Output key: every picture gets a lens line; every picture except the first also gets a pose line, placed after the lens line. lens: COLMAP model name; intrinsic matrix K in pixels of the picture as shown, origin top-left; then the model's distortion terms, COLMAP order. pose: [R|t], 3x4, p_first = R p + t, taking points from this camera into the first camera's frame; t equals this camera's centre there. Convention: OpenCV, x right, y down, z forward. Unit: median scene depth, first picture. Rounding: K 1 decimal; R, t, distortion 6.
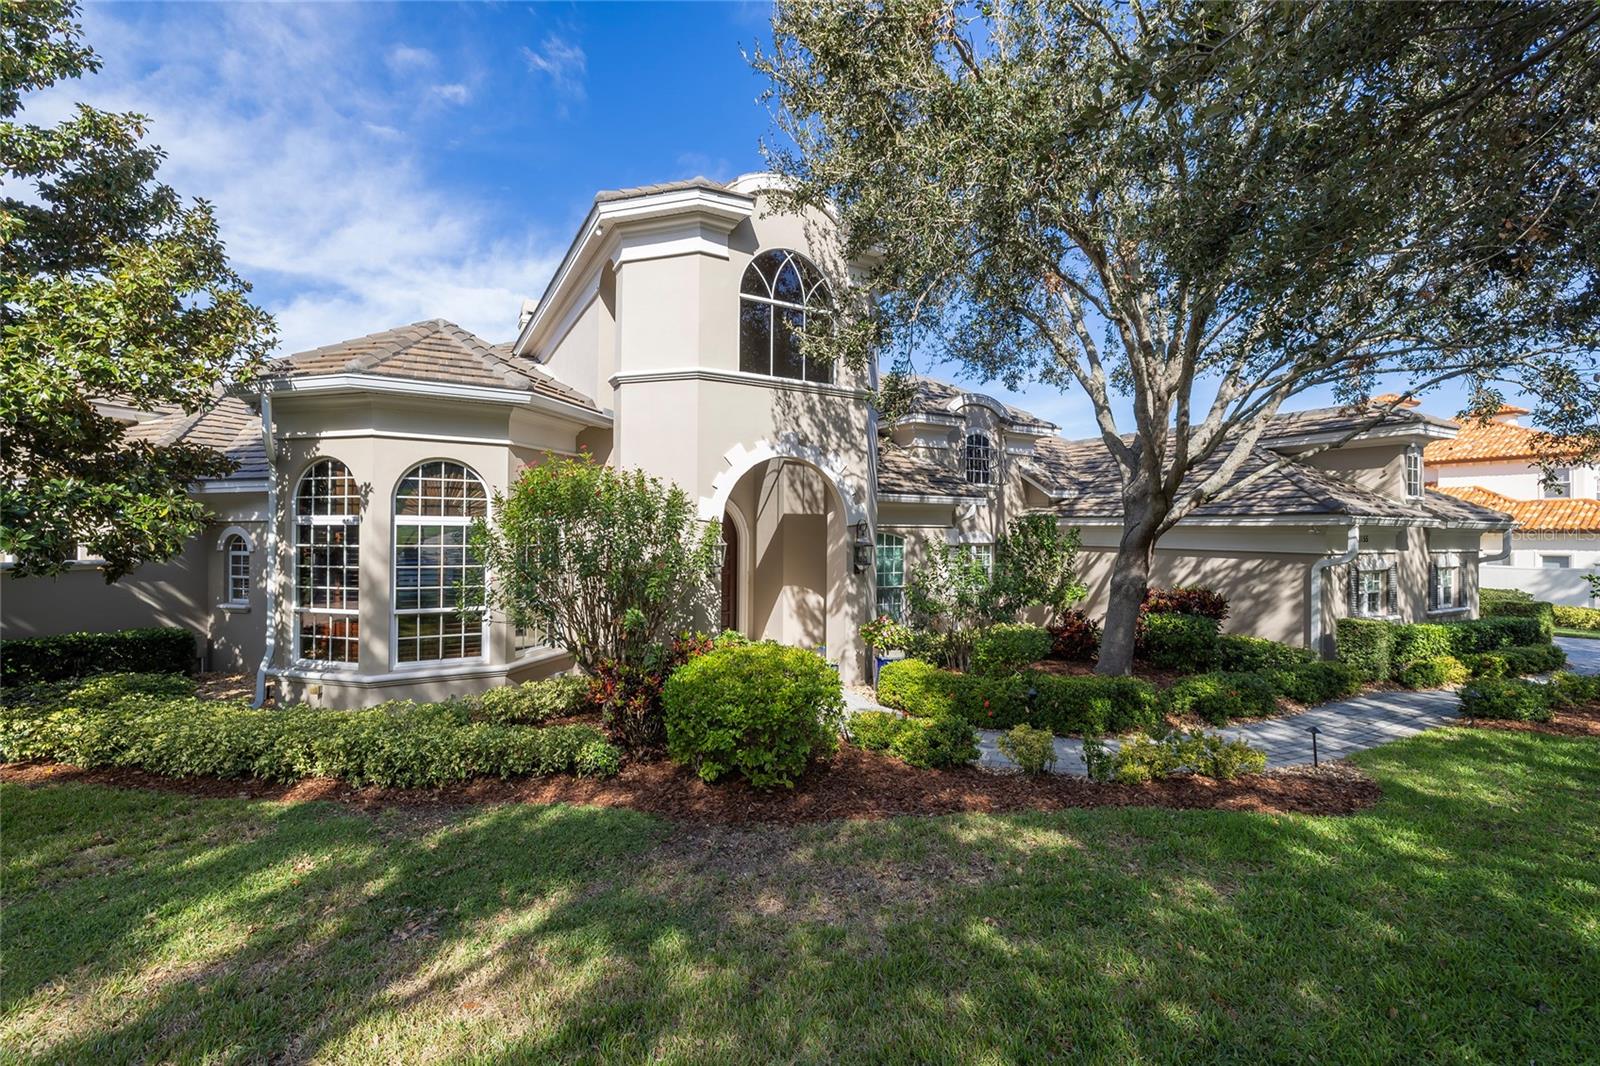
lens RADIAL K [[680.1, 0, 793.5], [0, 680.1, 531.8], [0, 0, 1]] dist [-0.001963, -0.000185]
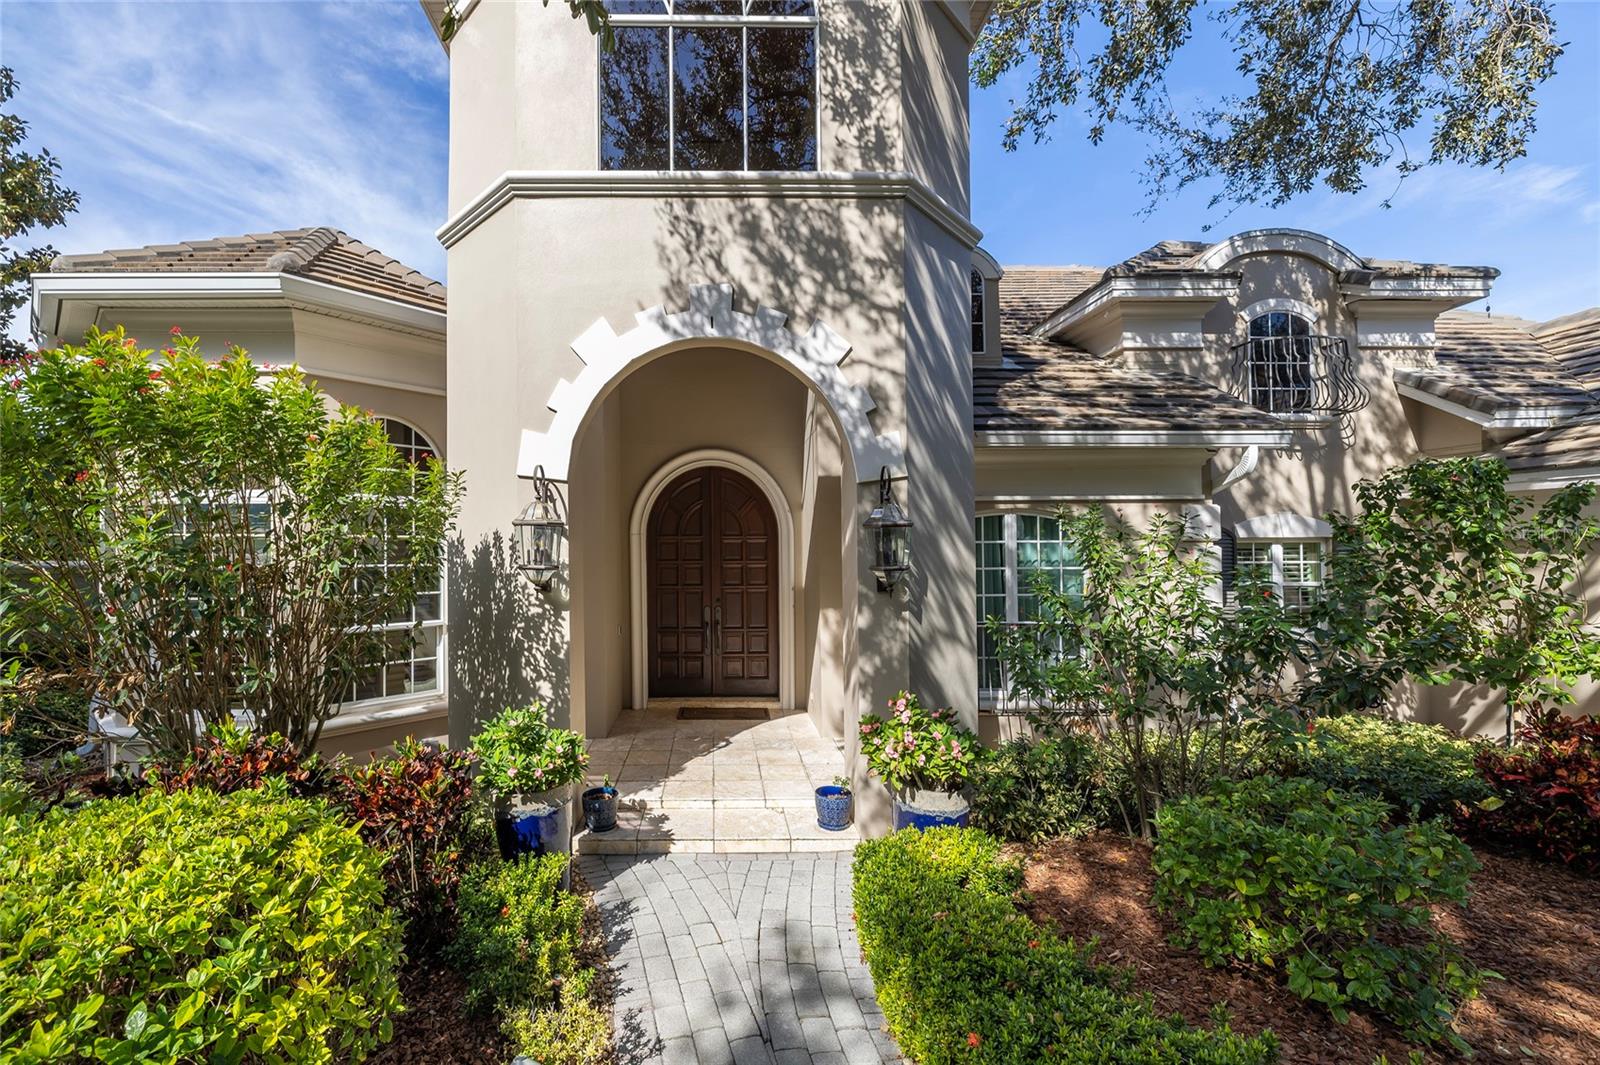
lens RADIAL K [[624.6, 0, 796.9], [0, 624.6, 559.9], [0, 0, 1]] dist [-0.025441, 0.000146]
pose [[0.879158, -0.021171, -0.476059, 0.231446], [0.012423, 0.999691, -0.021515, 0.049853], [0.476368, 0.013002, 0.879150, 0.599495]]
